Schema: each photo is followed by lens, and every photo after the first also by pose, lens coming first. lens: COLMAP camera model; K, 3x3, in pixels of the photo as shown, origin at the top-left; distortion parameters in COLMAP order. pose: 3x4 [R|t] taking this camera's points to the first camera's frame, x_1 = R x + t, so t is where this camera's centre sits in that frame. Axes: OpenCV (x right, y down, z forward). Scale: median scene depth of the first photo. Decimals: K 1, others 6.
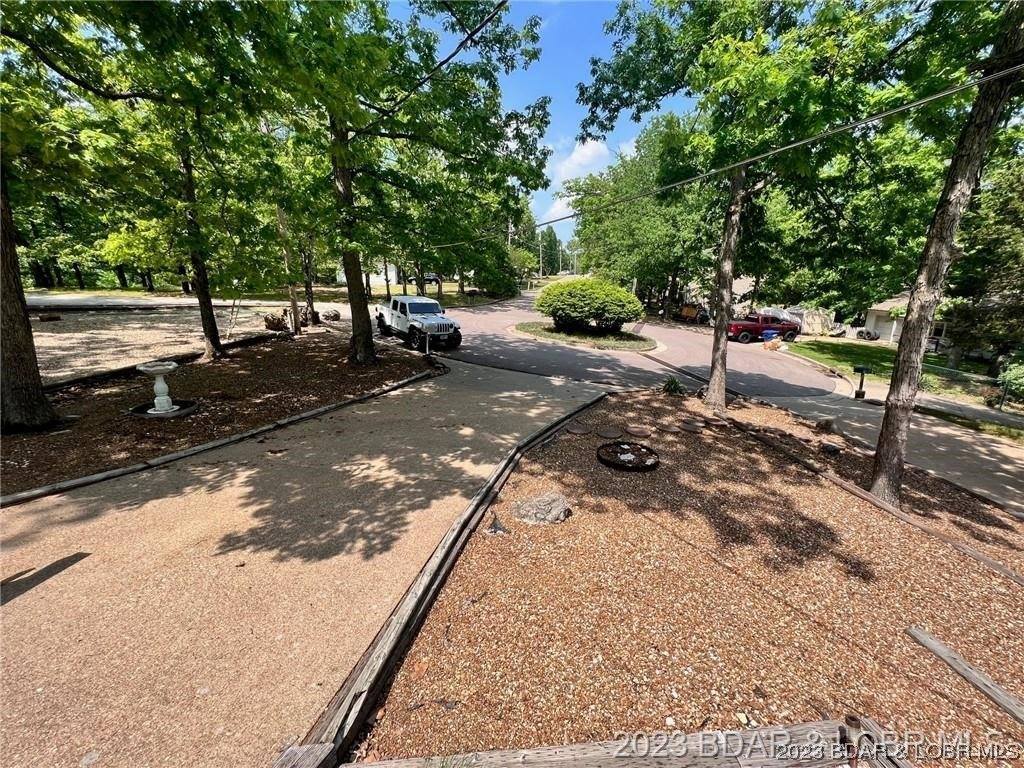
lens RADIAL K [[410.1, 0, 512.4], [0, 410.1, 384.3], [0, 0, 1]] dist [-0.001904, 0.000005]
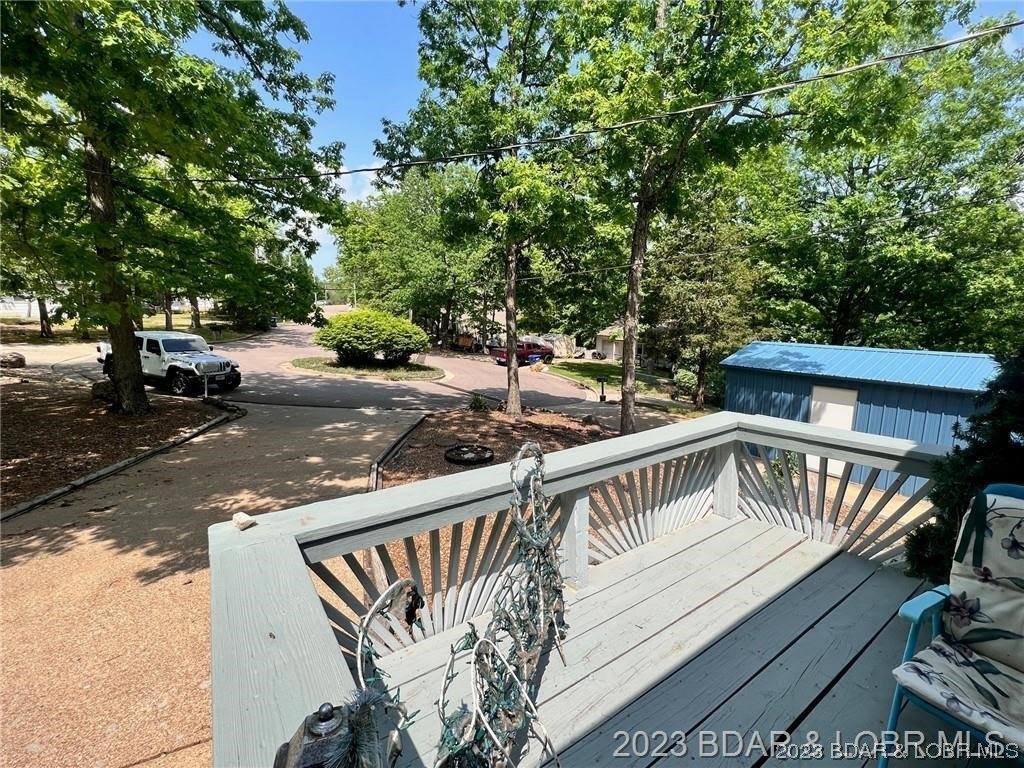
lens RADIAL K [[440.2, 0, 514.0], [0, 440.2, 384.3], [0, 0, 1]] dist [-0.007999, 0.000386]
pose [[0.864519, -0.078702, 0.496400, -0.098155], [0.120389, 0.991338, -0.052493, 0.021210], [-0.487969, 0.105142, 0.866505, -0.092934]]
